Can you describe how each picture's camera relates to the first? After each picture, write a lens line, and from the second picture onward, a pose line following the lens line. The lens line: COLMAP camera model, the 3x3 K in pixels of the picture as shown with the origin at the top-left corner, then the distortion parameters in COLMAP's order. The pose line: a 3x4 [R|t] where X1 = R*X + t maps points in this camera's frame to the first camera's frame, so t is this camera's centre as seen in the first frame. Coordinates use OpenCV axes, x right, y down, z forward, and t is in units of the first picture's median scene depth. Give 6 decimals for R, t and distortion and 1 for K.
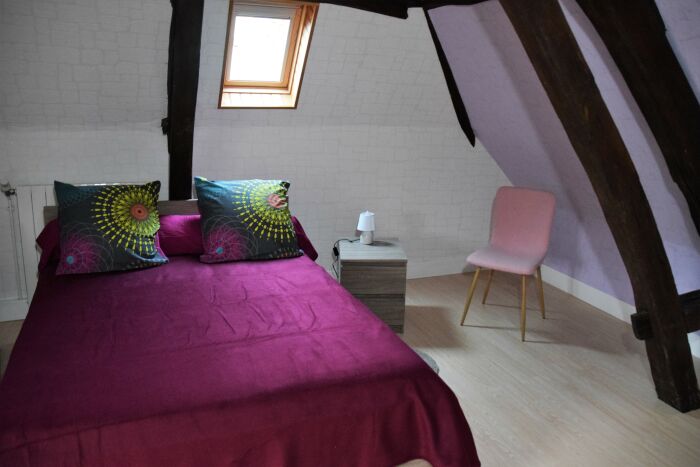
lens RADIAL K [[561.7, 0, 350.6], [0, 561.7, 234.2], [0, 0, 1]] dist [-0.118733, 0.036928]
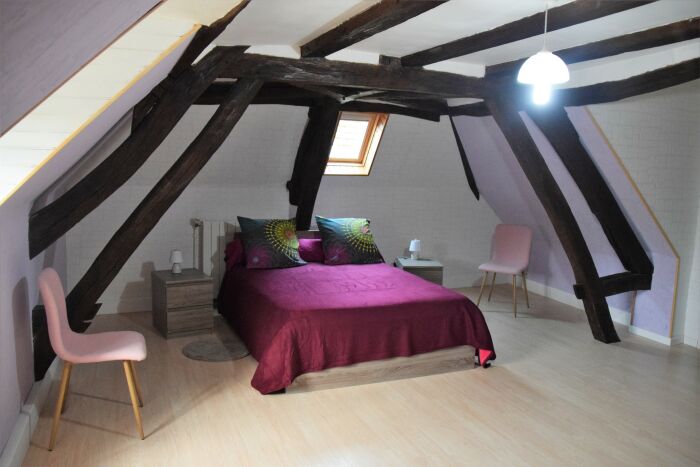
lens RADIAL K [[561.7, 0, 349.1], [0, 561.7, 234.0], [0, 0, 1]] dist [-0.118733, 0.036928]
pose [[0.999899, -0.001028, 0.014204, -0.198151], [0.002655, 0.993362, -0.114996, 0.138703], [-0.013992, 0.115022, 0.993264, -0.635711]]
